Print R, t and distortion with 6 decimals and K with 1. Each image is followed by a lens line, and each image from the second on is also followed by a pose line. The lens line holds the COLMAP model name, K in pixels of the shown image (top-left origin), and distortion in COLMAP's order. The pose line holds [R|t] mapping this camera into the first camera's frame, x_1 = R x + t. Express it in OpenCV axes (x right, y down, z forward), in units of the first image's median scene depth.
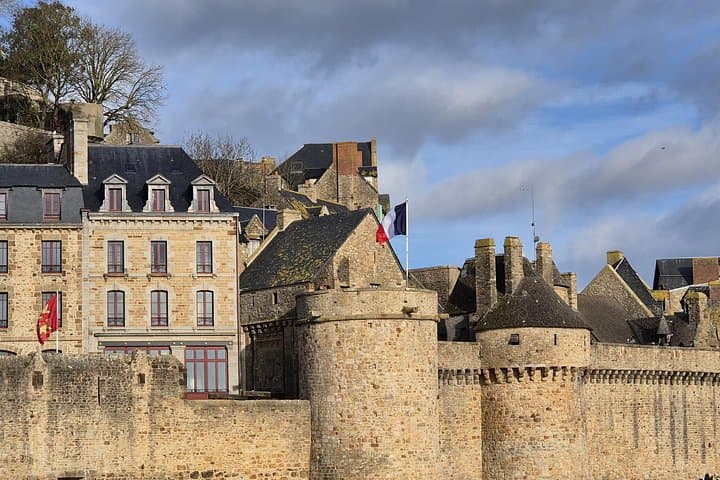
lens RADIAL K [[1742.1, 0, 360.0], [0, 1742.1, 240.0], [0, 0, 1]] dist [-0.001810, 0.417917]
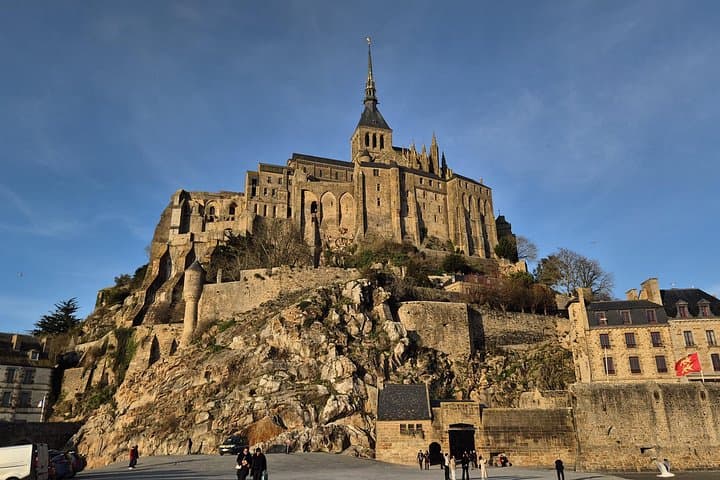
lens RADIAL K [[567.0, 0, 360.0], [0, 567.0, 240.0], [0, 0, 1]] dist [0.051516, -0.006071]
pose [[0.928652, -0.114210, -0.352934, -0.252507], [0.038348, 0.975884, -0.214894, 0.028669], [0.368966, 0.186028, 0.910636, 0.181521]]
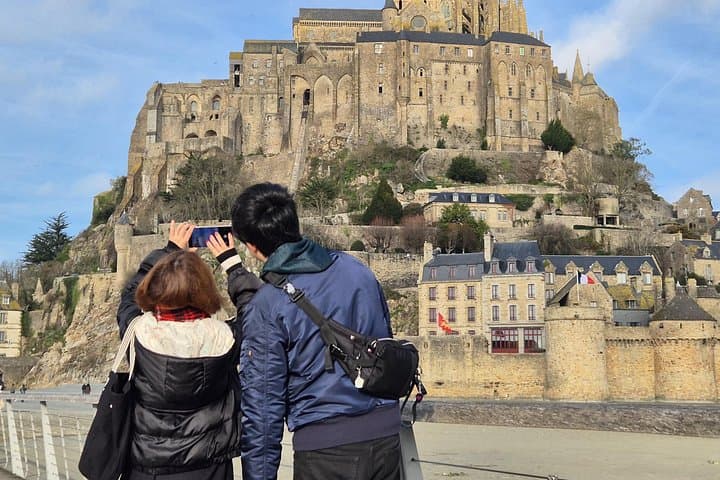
lens RADIAL K [[1160.9, 0, 337.2], [0, 1160.9, 218.9], [0, 0, 1]] dist [0.090924, 0.032466]
pose [[0.770685, -0.059874, -0.634397, 0.728040], [0.060549, 0.997952, -0.020629, -0.072222], [0.634333, -0.022514, 0.772732, -0.392355]]
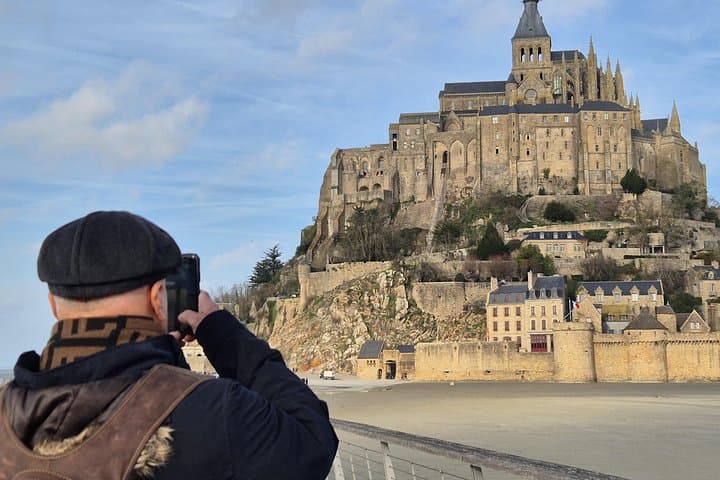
lens RADIAL K [[1198.1, 0, 360.0], [0, 1198.1, 240.0], [0, 0, 1]] dist [0.069113, 0.048256]
pose [[0.626851, -0.059867, -0.776836, 1.609342], [0.092351, 0.995724, -0.002215, -0.167806], [0.773647, -0.070353, 0.629699, -0.865426]]
